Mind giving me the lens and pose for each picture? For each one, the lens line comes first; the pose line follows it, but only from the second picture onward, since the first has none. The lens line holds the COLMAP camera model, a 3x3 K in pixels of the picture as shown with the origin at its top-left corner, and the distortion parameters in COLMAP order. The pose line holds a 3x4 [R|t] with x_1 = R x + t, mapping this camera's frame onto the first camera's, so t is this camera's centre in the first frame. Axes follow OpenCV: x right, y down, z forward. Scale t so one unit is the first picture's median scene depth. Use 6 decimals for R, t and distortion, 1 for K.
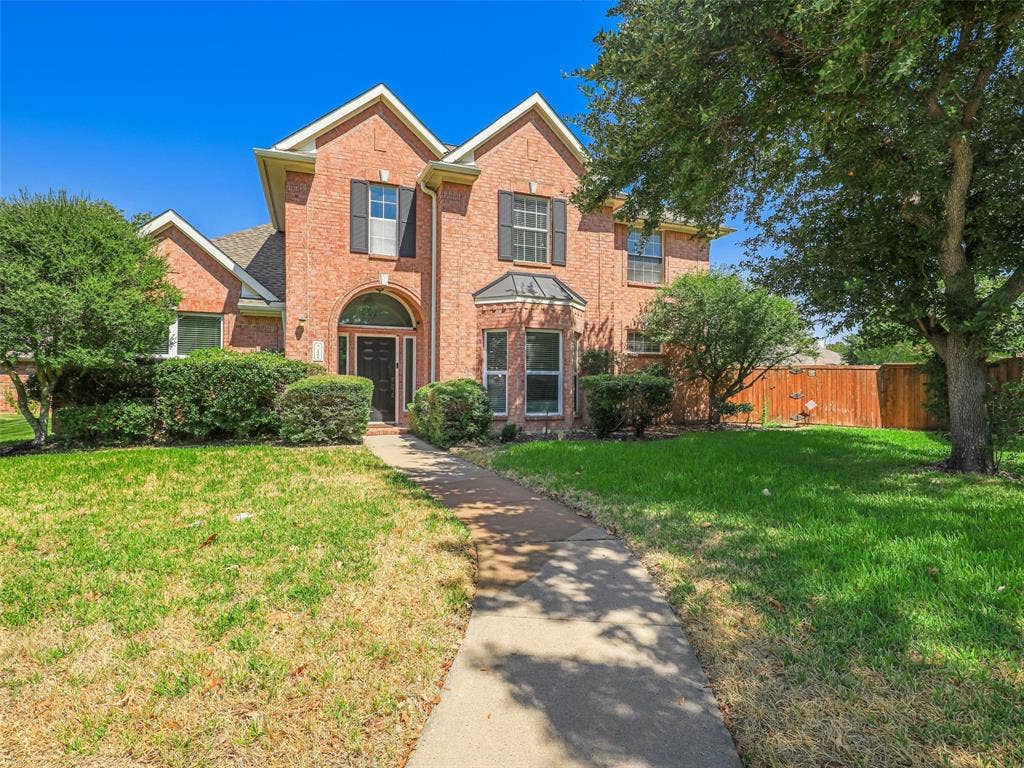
lens RADIAL K [[543.1, 0, 513.3], [0, 543.1, 391.9], [0, 0, 1]] dist [0.003956, 0.000193]
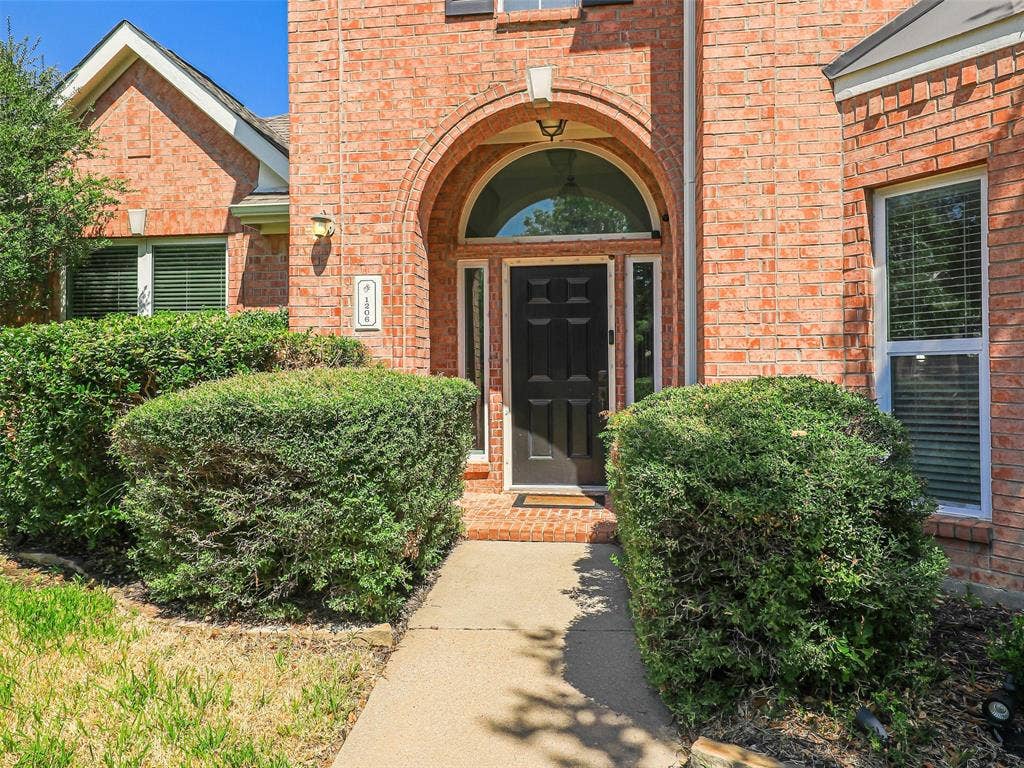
lens RADIAL K [[692.9, 0, 511.7], [0, 692.9, 364.6], [0, 0, 1]] dist [0.001336, 0.001313]
pose [[0.866418, -0.014656, -0.499105, -0.039857], [0.002915, 0.999701, -0.024296, -0.020649], [0.499311, 0.019596, 0.866201, 0.625018]]
